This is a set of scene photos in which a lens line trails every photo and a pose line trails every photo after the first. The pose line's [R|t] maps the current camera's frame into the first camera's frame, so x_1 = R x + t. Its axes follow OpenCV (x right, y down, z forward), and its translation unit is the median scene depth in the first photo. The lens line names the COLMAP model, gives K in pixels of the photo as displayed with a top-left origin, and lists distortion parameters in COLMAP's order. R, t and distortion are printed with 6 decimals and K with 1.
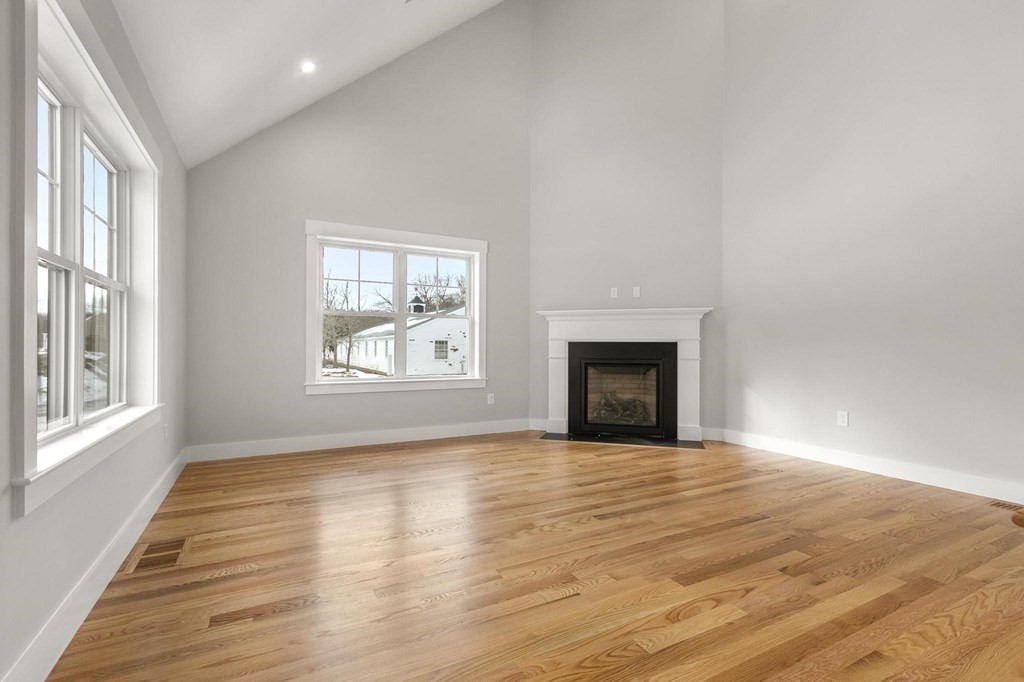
lens RADIAL K [[469.1, 0, 512.0], [0, 469.1, 341.0], [0, 0, 1]] dist [-0.002094, -0.000836]
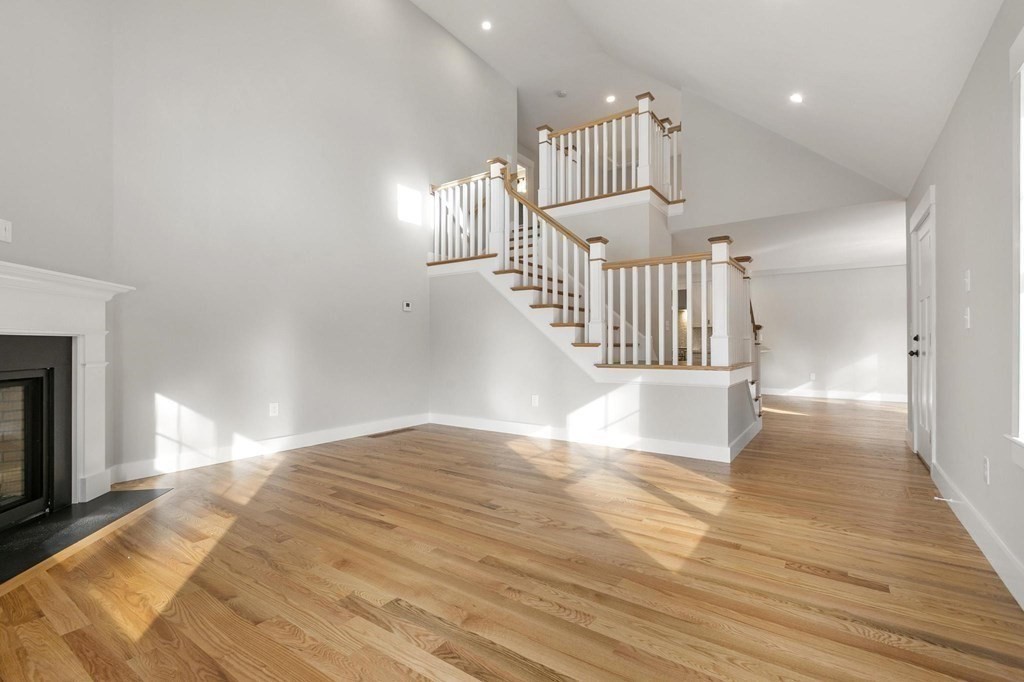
lens RADIAL K [[469.1, 0, 512.0], [0, 469.1, 341.0], [0, 0, 1]] dist [-0.002094, -0.000836]
pose [[-0.460969, 0.004827, 0.887403, -0.695002], [-0.013038, 0.999840, -0.012211, 0.014102], [-0.887320, -0.017199, -0.460833, 1.320454]]
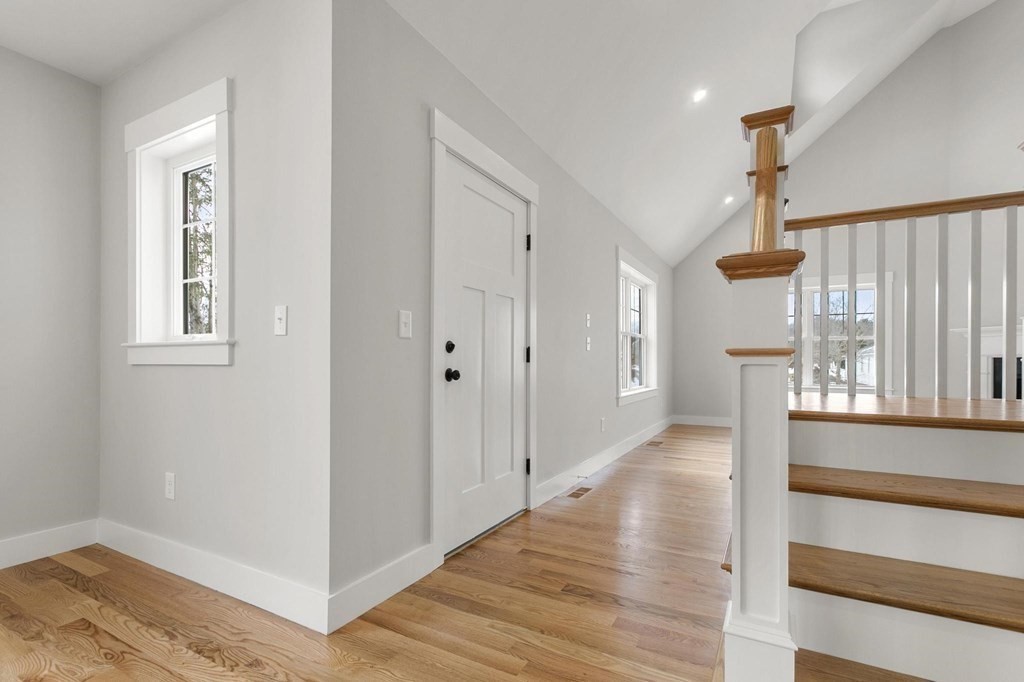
lens RADIAL K [[482.8, 0, 511.5], [0, 482.8, 359.8], [0, 0, 1]] dist [0.000724, 0.000080]
pose [[0.555604, -0.000751, -0.831447, 0.641133], [0.006486, 0.999973, 0.003431, -0.005889], [0.831422, -0.007299, 0.555594, -0.705804]]
